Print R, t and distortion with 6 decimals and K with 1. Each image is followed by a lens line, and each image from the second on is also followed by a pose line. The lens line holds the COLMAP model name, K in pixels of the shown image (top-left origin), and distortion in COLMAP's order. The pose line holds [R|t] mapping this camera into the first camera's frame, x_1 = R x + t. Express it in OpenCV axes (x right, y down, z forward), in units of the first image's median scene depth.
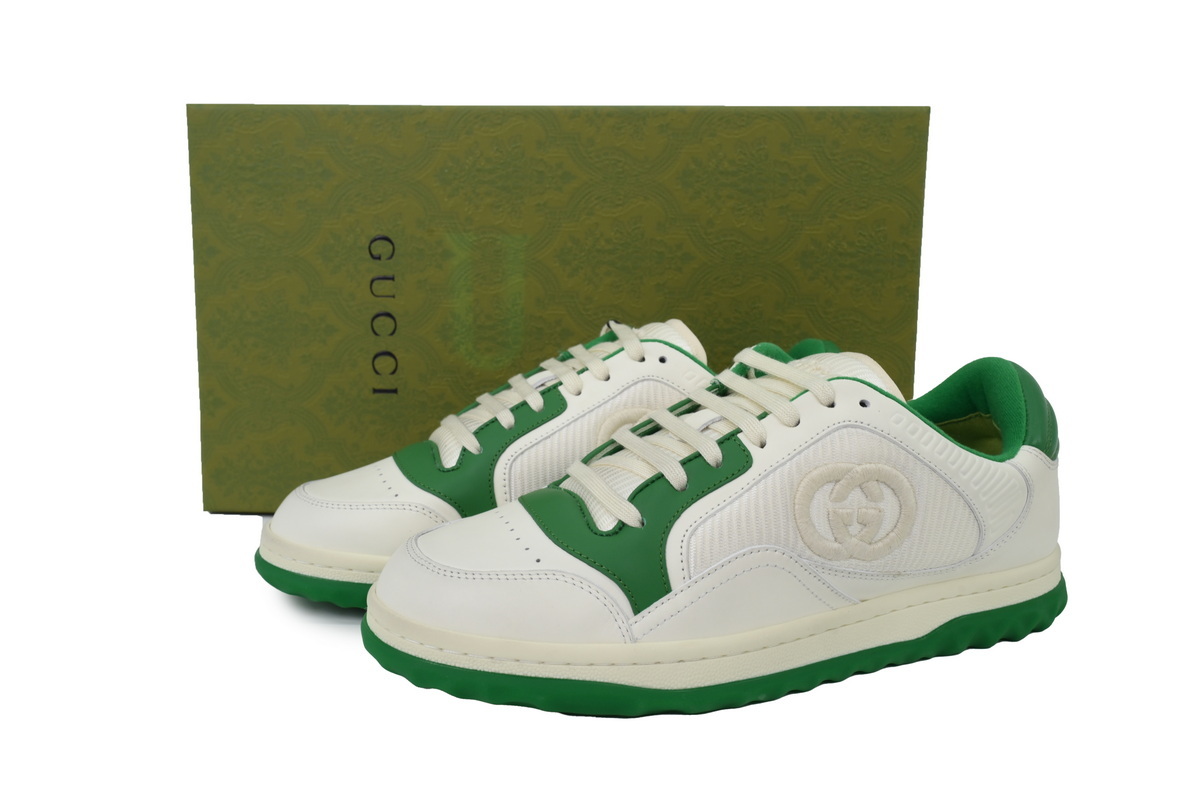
lens RADIAL K [[1061.0, 0, 599.8], [0, 1061.0, 405.6], [0, 0, 1]] dist [-0.001443, 0.001489]
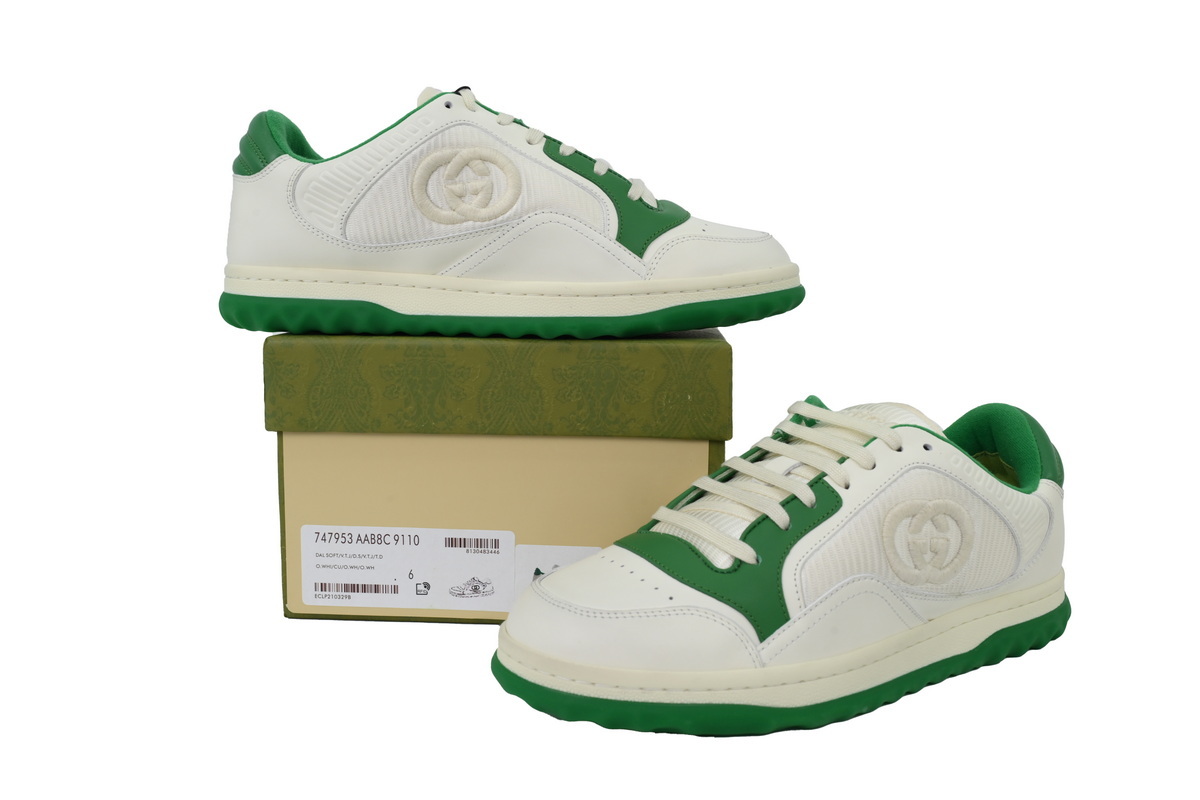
lens RADIAL K [[1061.0, 0, 591.0], [0, 1061.0, 393.7], [0, 0, 1]] dist [-0.001443, 0.001489]
pose [[0.987751, -0.021217, 0.154588, -0.294623], [0.029147, 0.998363, -0.049215, -0.014204], [-0.153291, 0.053118, 0.986752, -0.087835]]
